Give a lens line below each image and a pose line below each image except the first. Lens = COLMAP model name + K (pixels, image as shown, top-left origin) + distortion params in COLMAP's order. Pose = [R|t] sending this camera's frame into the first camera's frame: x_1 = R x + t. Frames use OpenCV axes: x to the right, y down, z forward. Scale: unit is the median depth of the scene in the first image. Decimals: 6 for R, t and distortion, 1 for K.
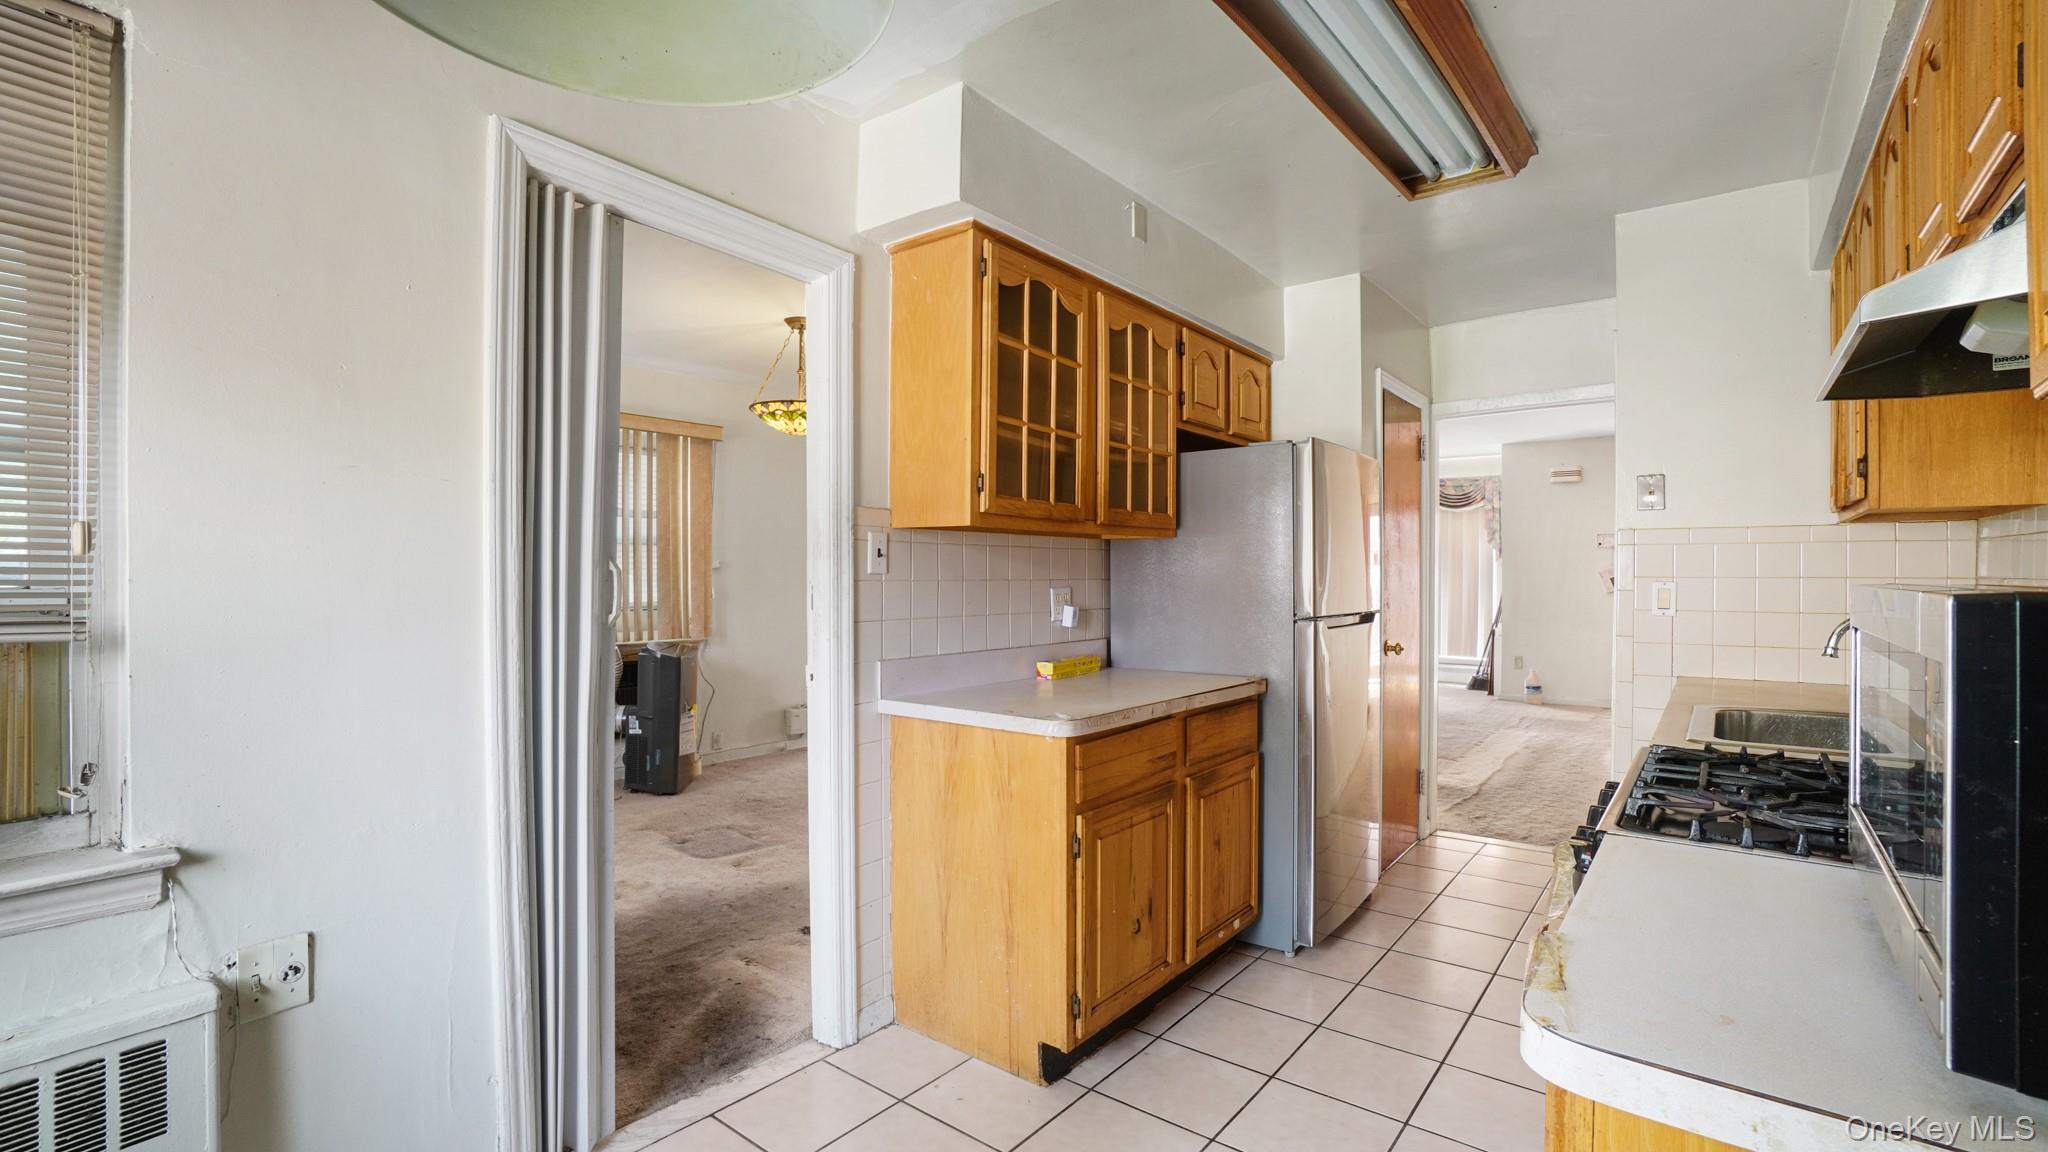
lens RADIAL K [[909.5, 0, 1025.1], [0, 909.5, 578.6], [0, 0, 1]] dist [-0.002114, -0.000014]
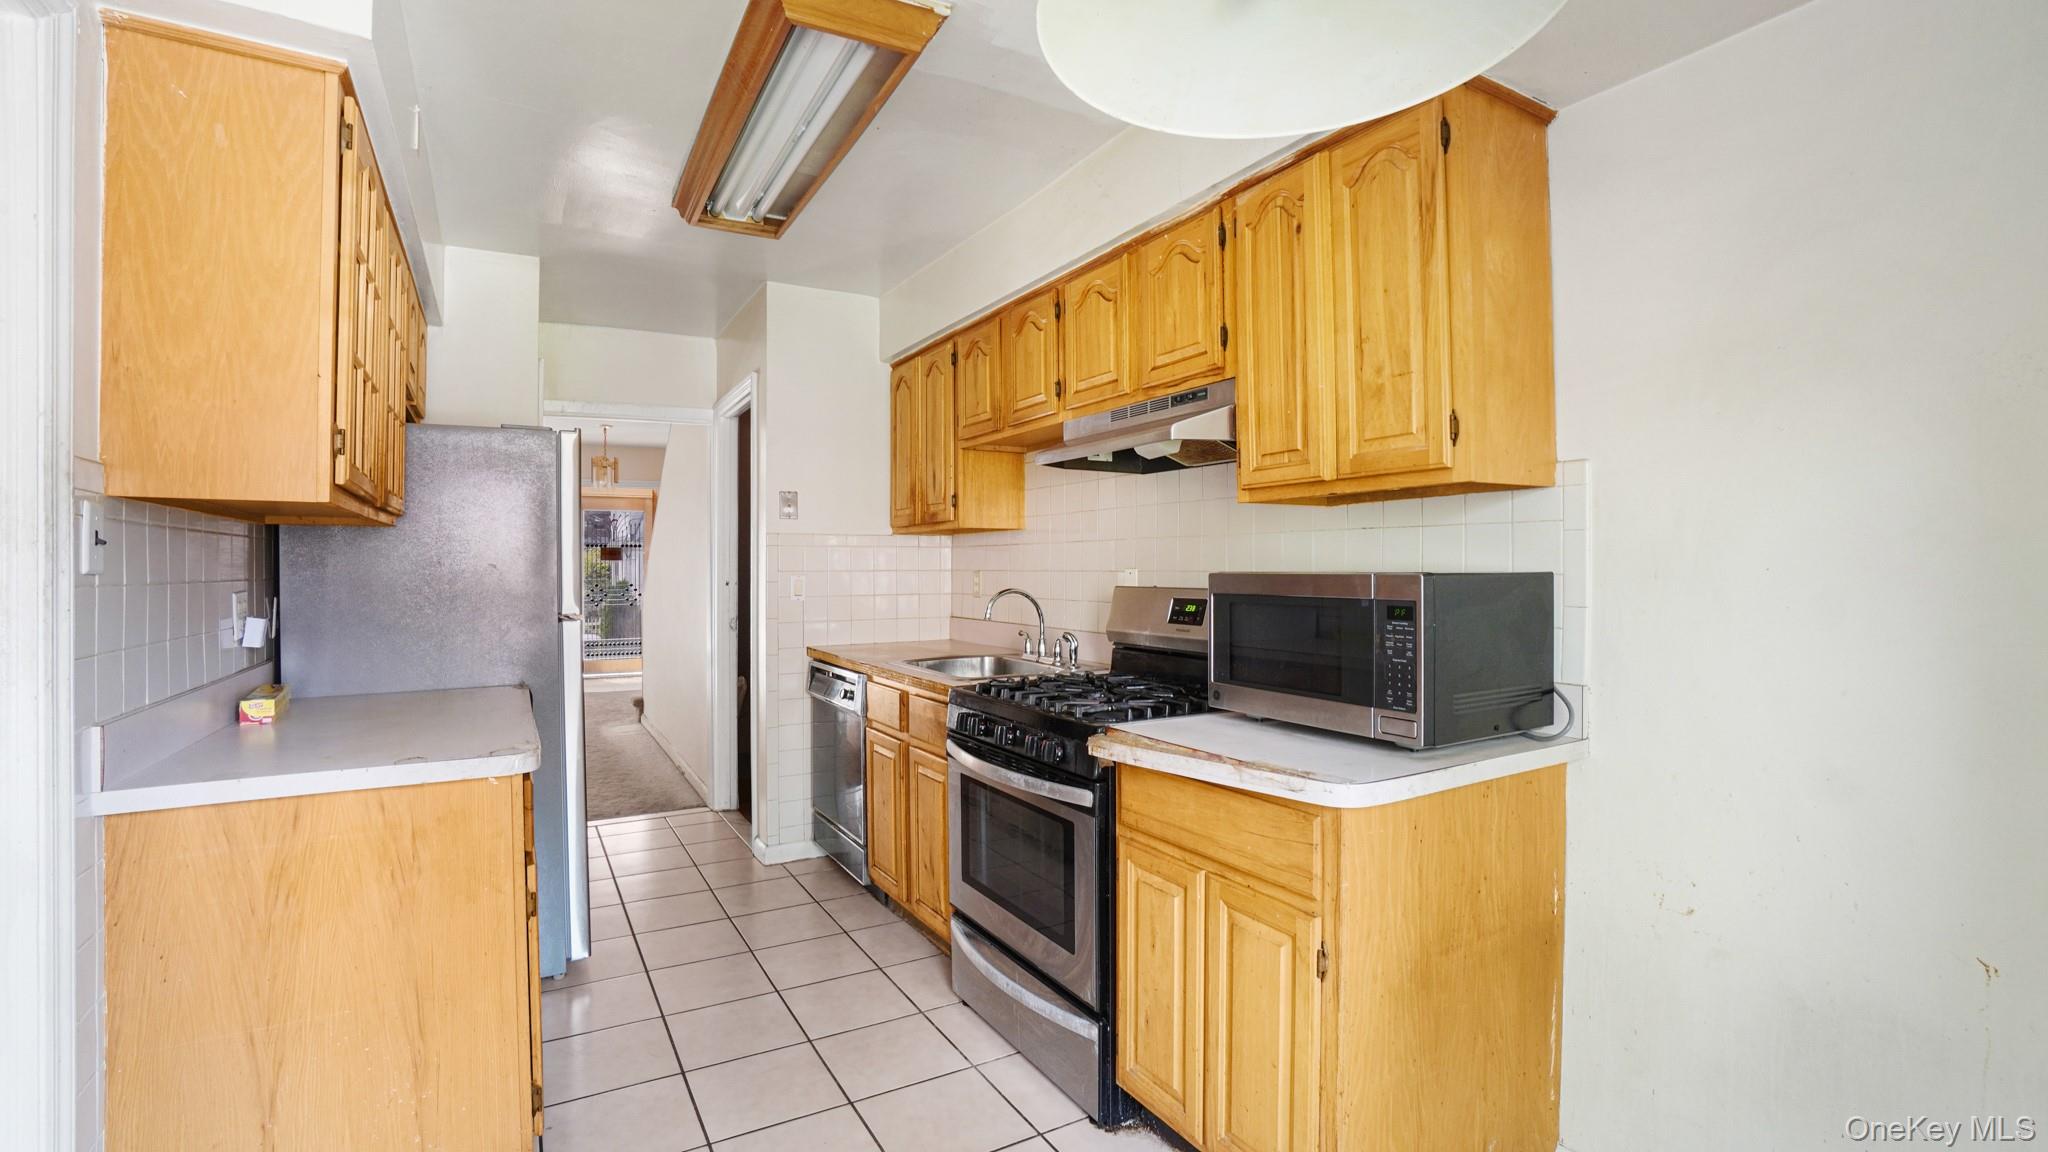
lens RADIAL K [[909.5, 0, 1021.0], [0, 909.5, 564.7], [0, 0, 1]] dist [-0.002114, -0.000014]
pose [[0.395523, -0.001340, 0.918455, -0.461483], [0.009975, 0.999946, -0.002837, -0.003693], [-0.918402, 0.010283, 0.395515, 0.235912]]
